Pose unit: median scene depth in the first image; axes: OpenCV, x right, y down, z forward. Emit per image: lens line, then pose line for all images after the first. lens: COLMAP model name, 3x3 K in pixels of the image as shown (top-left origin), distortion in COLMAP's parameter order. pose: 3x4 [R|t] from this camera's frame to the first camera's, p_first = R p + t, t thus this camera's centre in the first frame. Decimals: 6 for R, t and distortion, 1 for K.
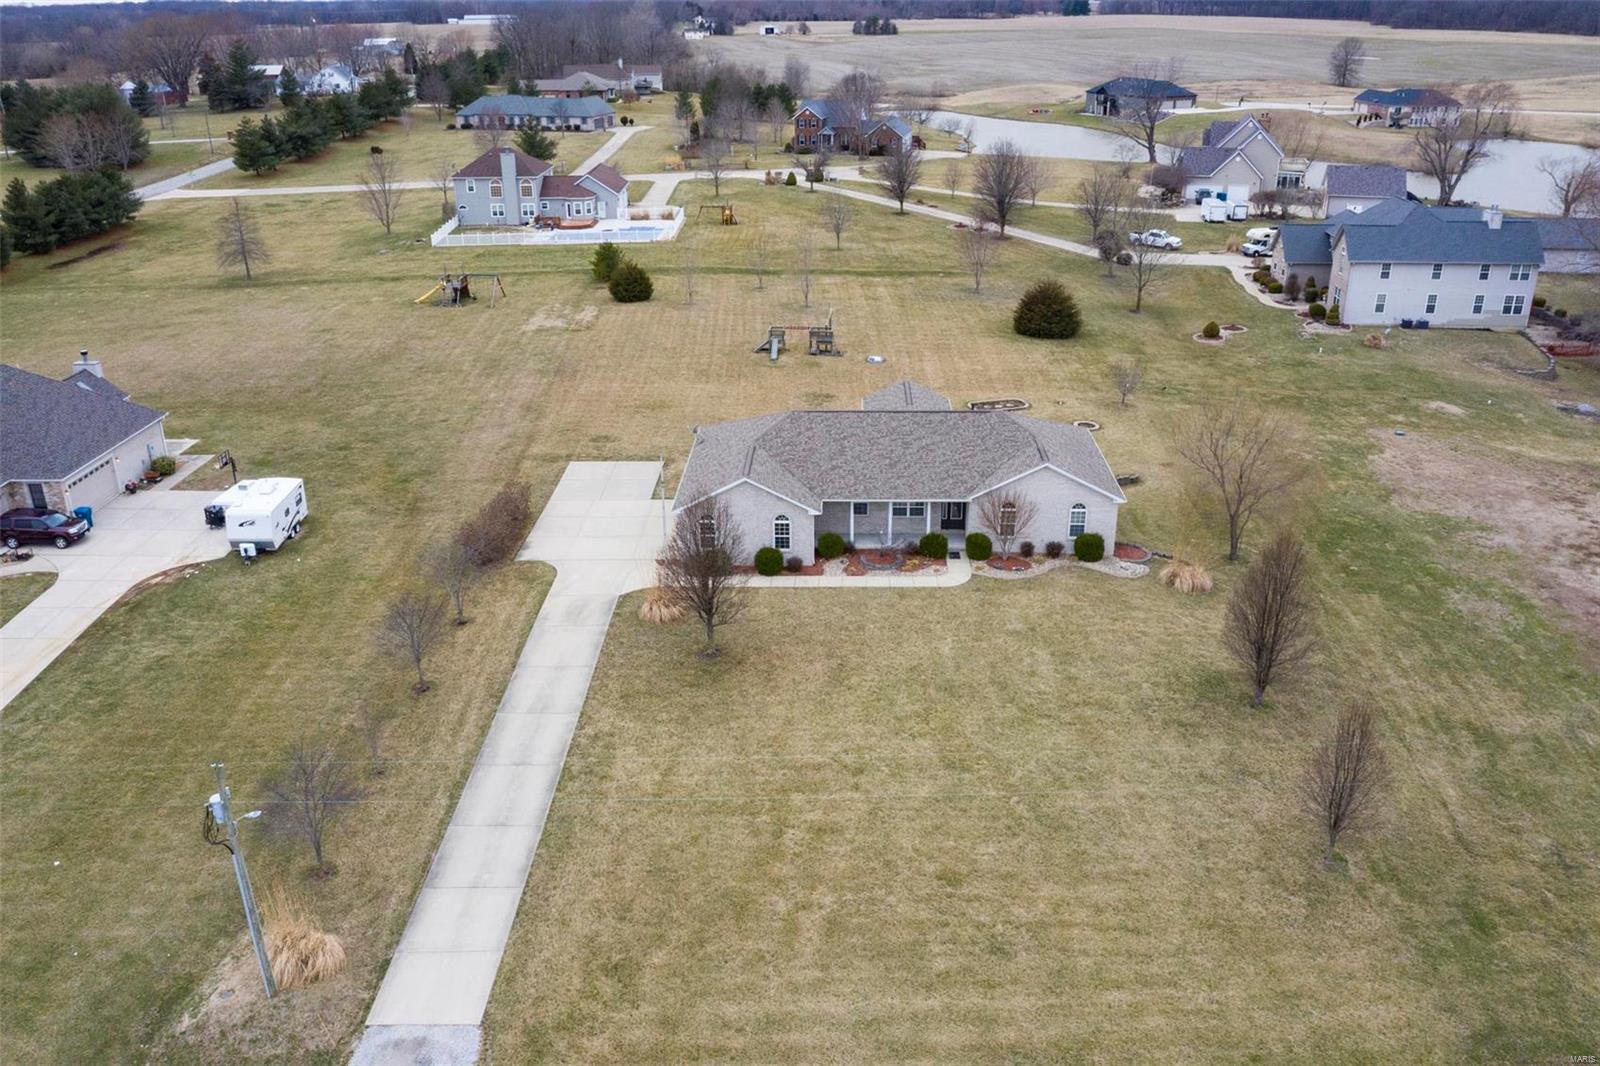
lens RADIAL K [[1260.3, 0, 797.6], [0, 1260.3, 525.8], [0, 0, 1]] dist [-0.024978, 0.000730]
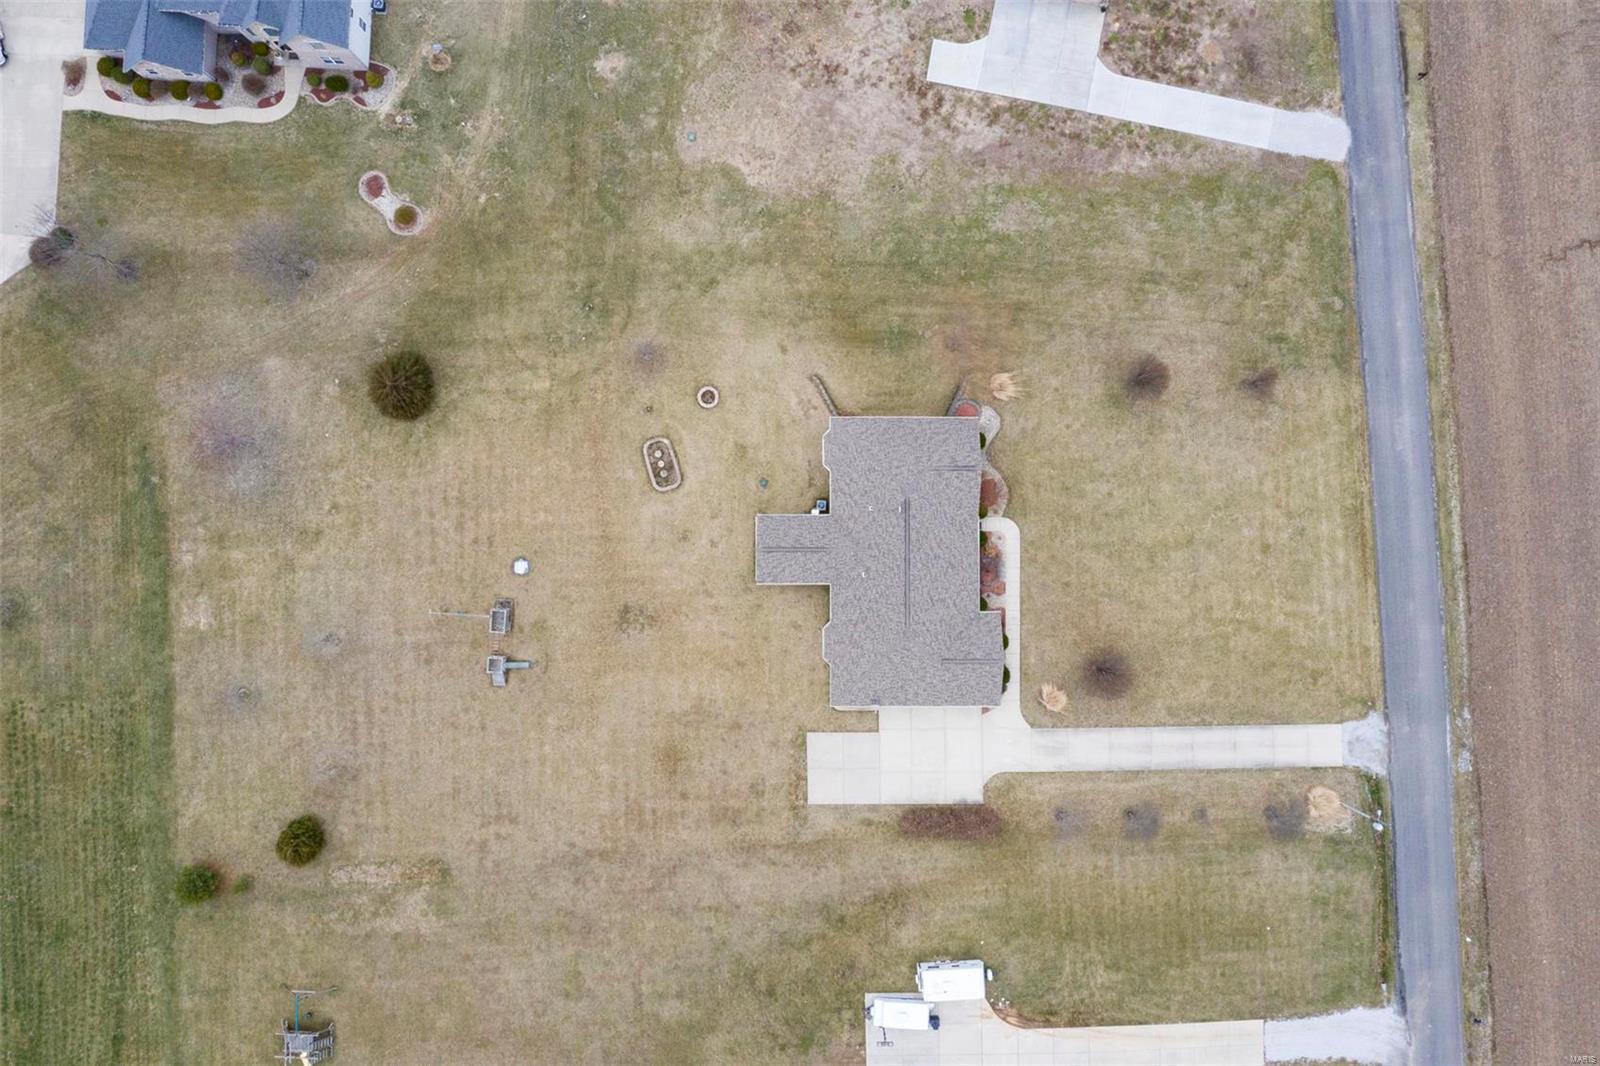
lens RADIAL K [[1278.9, 0, 794.2], [0, 1278.9, 471.6], [0, 0, 1]] dist [-0.024193, -0.004173]
pose [[-0.037295, -0.999209, 0.013825, 0.149460], [0.396938, -0.002117, 0.917843, -1.287316], [-0.917087, 0.039719, 0.396703, 0.473916]]
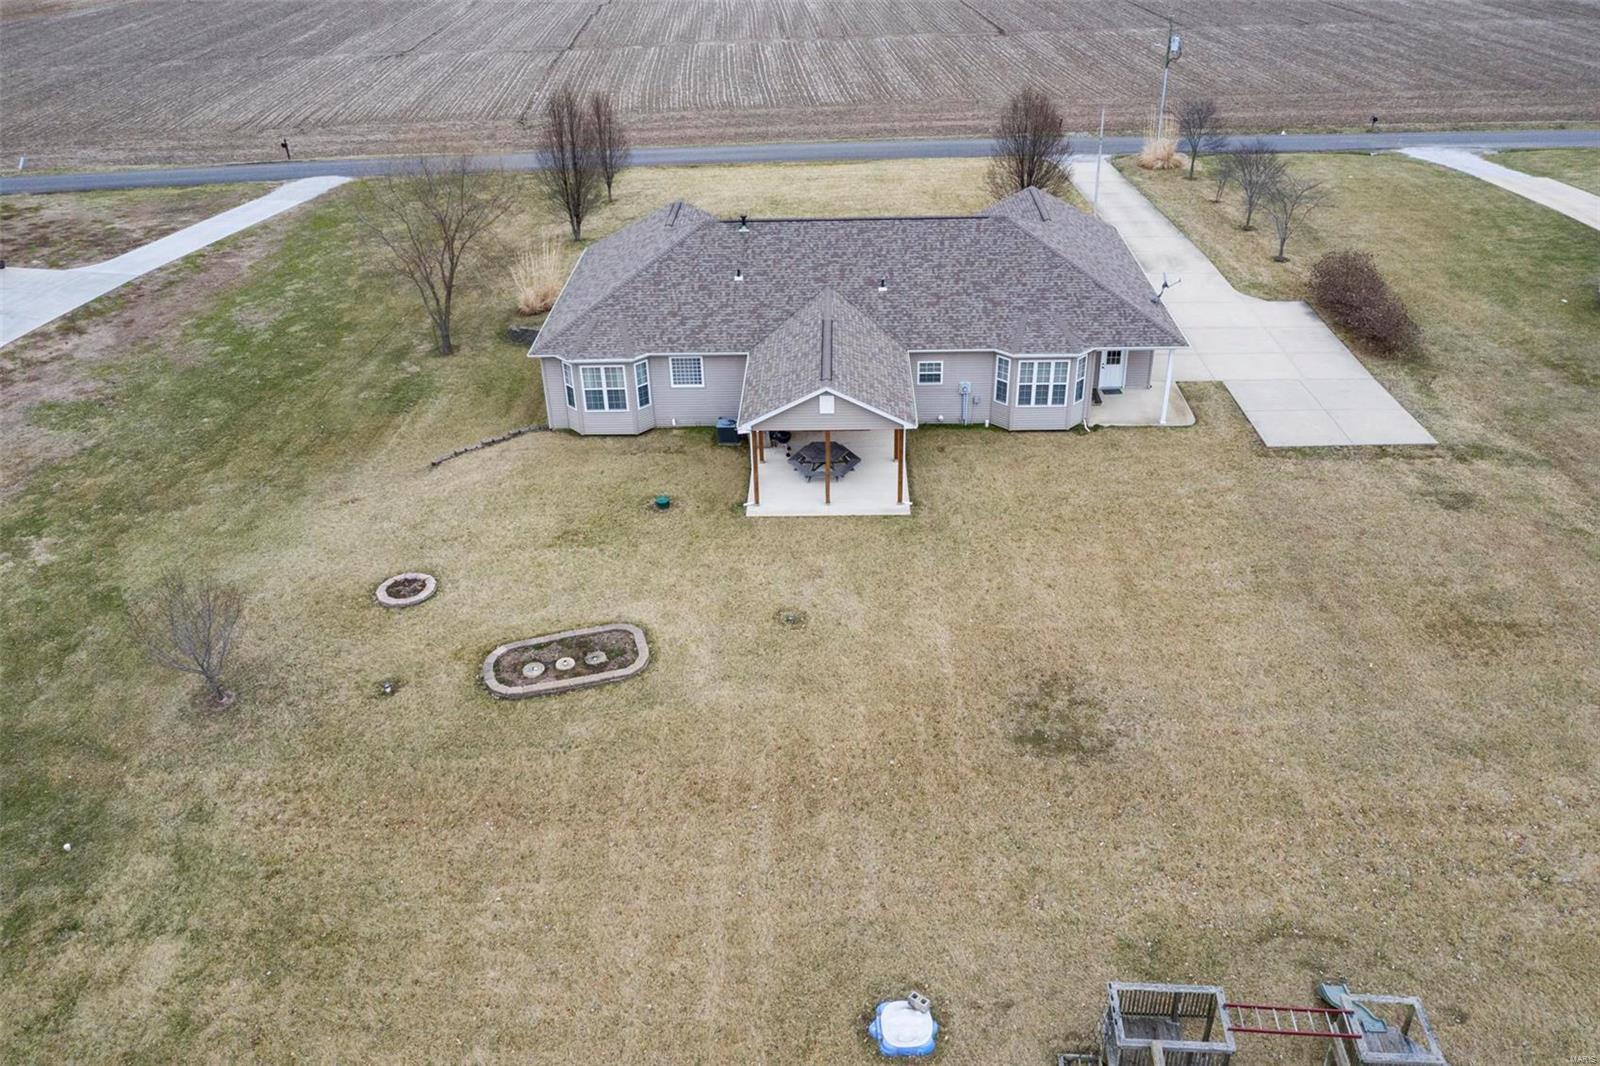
lens RADIAL K [[1278.9, 0, 794.2], [0, 1278.9, 471.6], [0, 0, 1]] dist [-0.024193, -0.004173]
pose [[-0.999313, 0.036089, 0.008428, 0.097384], [0.029300, 0.630097, 0.775963, -0.485147], [0.022693, 0.775677, -0.630722, 1.361825]]
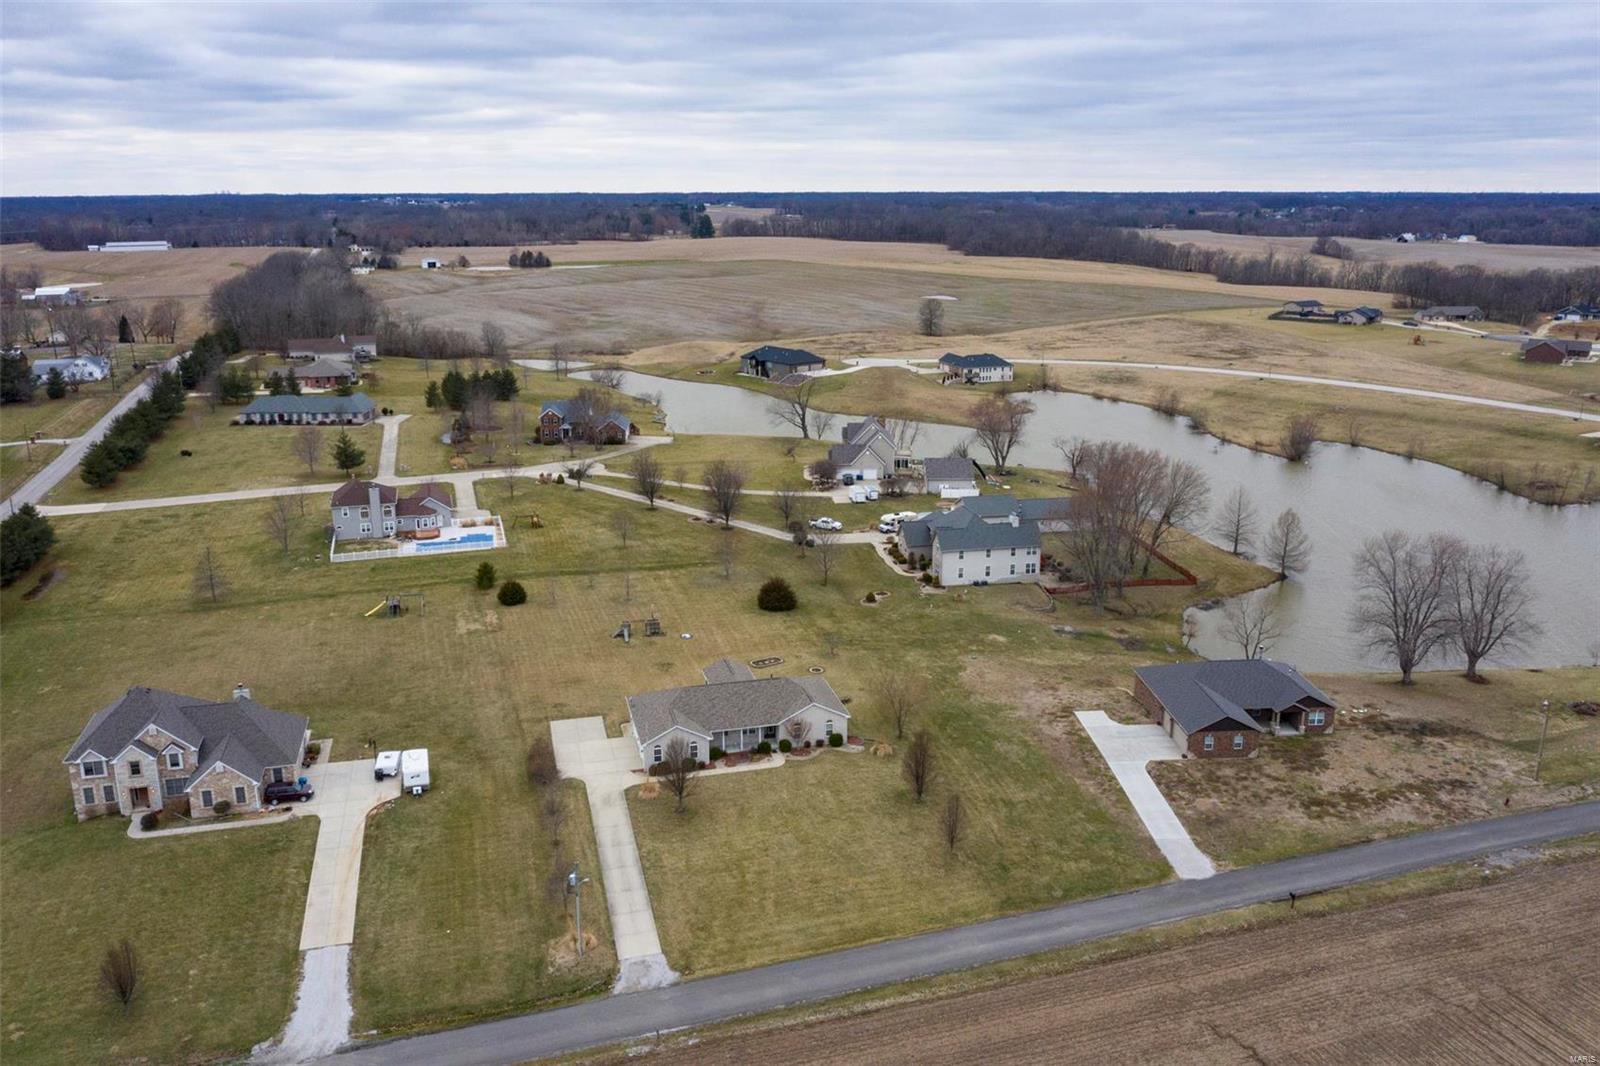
lens RADIAL K [[1260.3, 0, 797.6], [0, 1260.3, 525.8], [0, 0, 1]] dist [-0.024978, 0.000730]
pose [[0.959512, -0.065555, 0.273934, -0.317626], [0.102363, 0.987200, -0.122302, -0.071089], [-0.262410, 0.145391, 0.953941, -0.865435]]
